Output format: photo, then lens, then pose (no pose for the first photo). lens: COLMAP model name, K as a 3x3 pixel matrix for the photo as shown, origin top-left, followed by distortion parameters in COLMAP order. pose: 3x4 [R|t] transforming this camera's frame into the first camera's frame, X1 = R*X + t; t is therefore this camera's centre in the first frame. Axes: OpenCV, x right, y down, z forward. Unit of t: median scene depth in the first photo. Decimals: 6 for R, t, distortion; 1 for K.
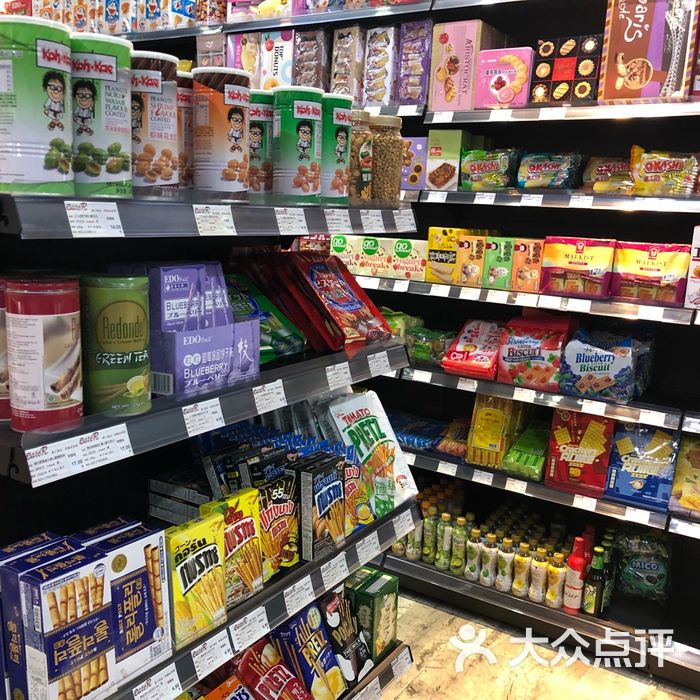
lens RADIAL K [[773.8, 0, 350.0], [0, 773.8, 350.0], [0, 0, 1]] dist [0.090489, -0.271437]
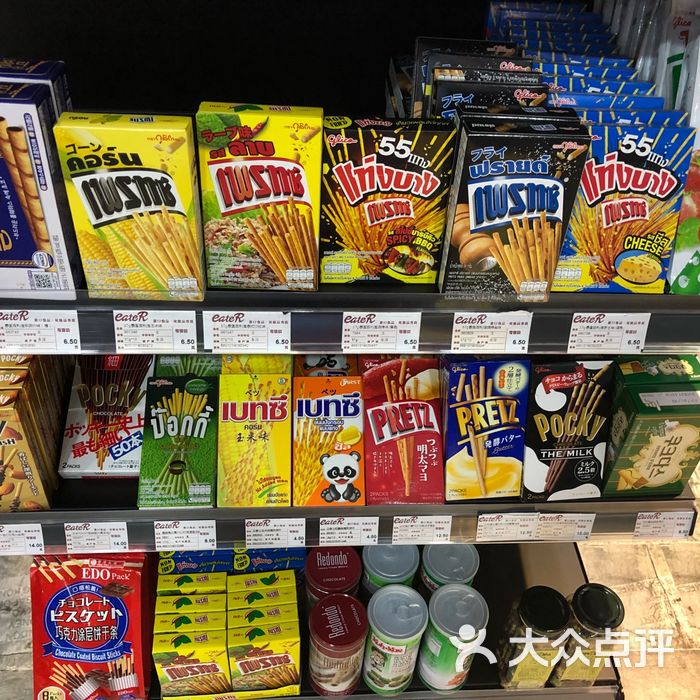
lens RADIAL K [[773.8, 0, 350.0], [0, 773.8, 350.0], [0, 0, 1]] dist [0.090489, -0.271437]
pose [[0.587343, 0.553874, -0.590128, 0.263691], [-0.185863, 0.801970, 0.567714, 0.009025], [0.787707, -0.223760, 0.573976, 0.662077]]
